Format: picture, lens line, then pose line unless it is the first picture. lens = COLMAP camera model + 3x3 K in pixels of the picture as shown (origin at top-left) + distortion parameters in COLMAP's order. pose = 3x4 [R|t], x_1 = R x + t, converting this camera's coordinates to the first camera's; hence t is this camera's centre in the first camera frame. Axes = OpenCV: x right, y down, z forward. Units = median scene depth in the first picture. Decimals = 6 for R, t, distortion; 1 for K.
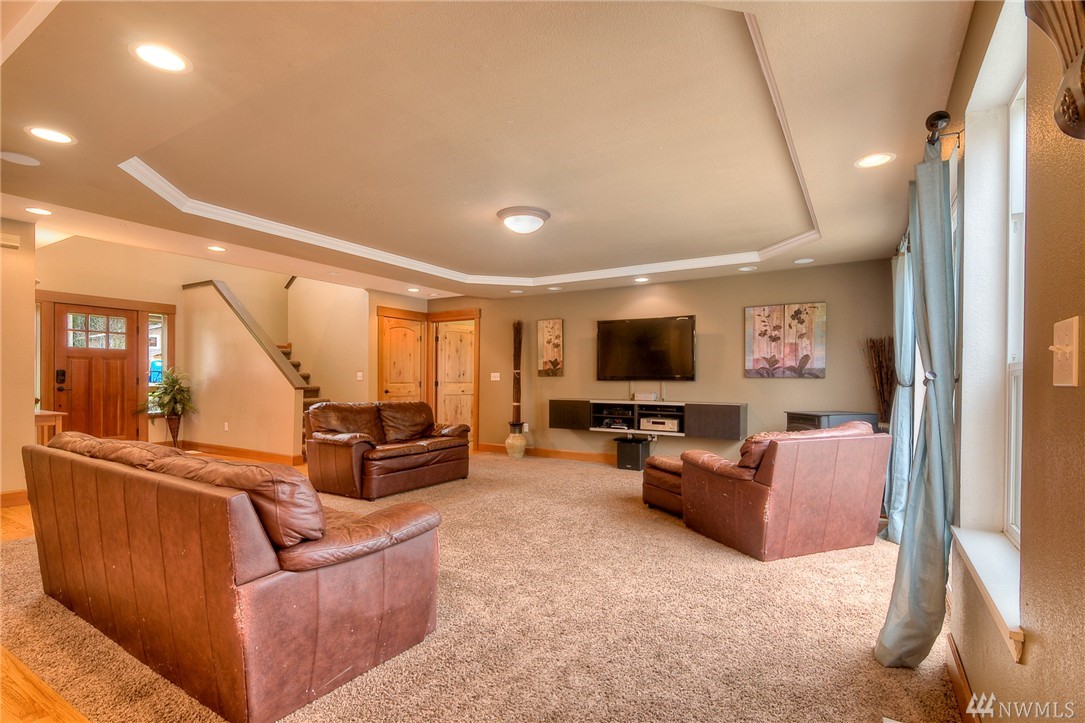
lens RADIAL K [[489.2, 0, 543.3], [0, 489.2, 384.8], [0, 0, 1]] dist [-0.000859, -0.000187]
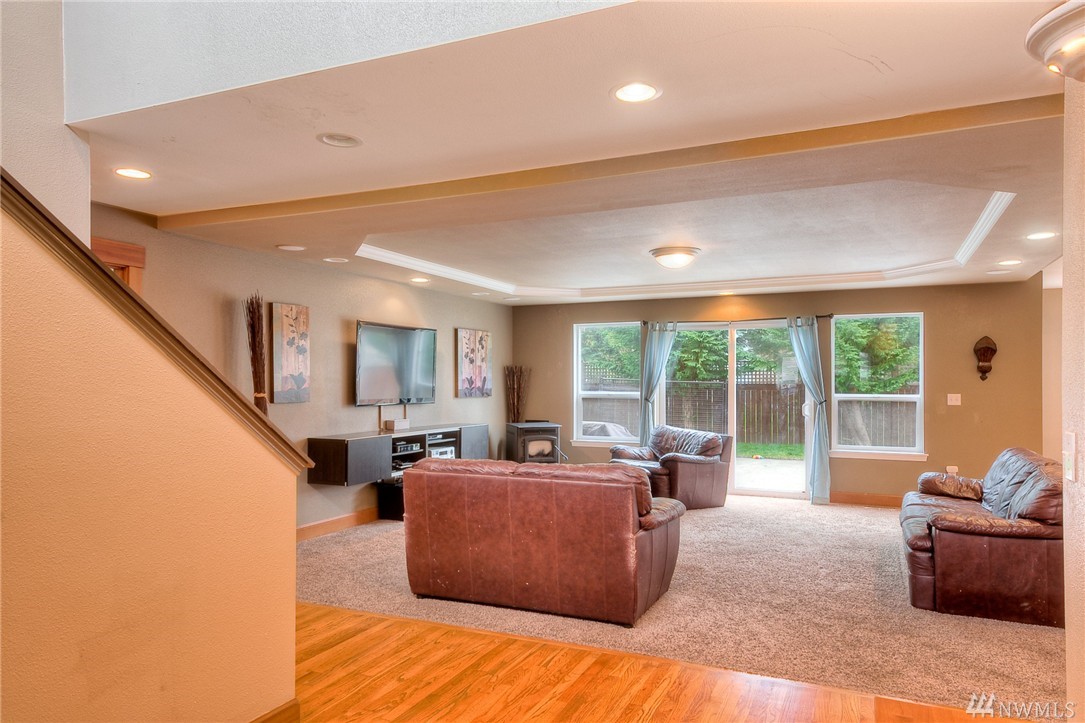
lens RADIAL K [[763.8, 0, 548.3], [0, 763.8, 362.9], [0, 0, 1]] dist [0.041229, -0.000009]
pose [[-0.151553, 0.012589, 0.988369, -1.141286], [0.000122, 0.999919, -0.012717, -0.064518], [-0.988449, -0.001806, -0.151542, 1.027879]]
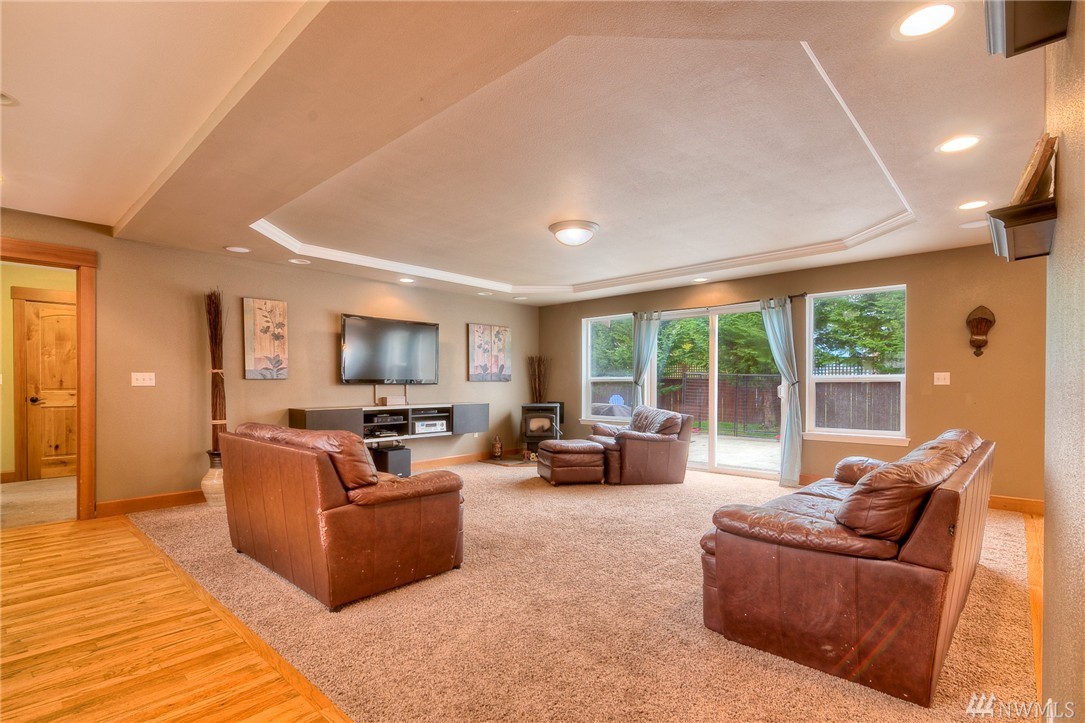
lens RADIAL K [[534.1, 0, 543.3], [0, 534.1, 384.1], [0, 0, 1]] dist [0.002497, -0.000849]
pose [[0.175273, -0.011426, 0.984453, -0.838906], [0.005666, 0.999928, 0.010597, -0.019427], [-0.984503, 0.003721, 0.175325, 0.571742]]
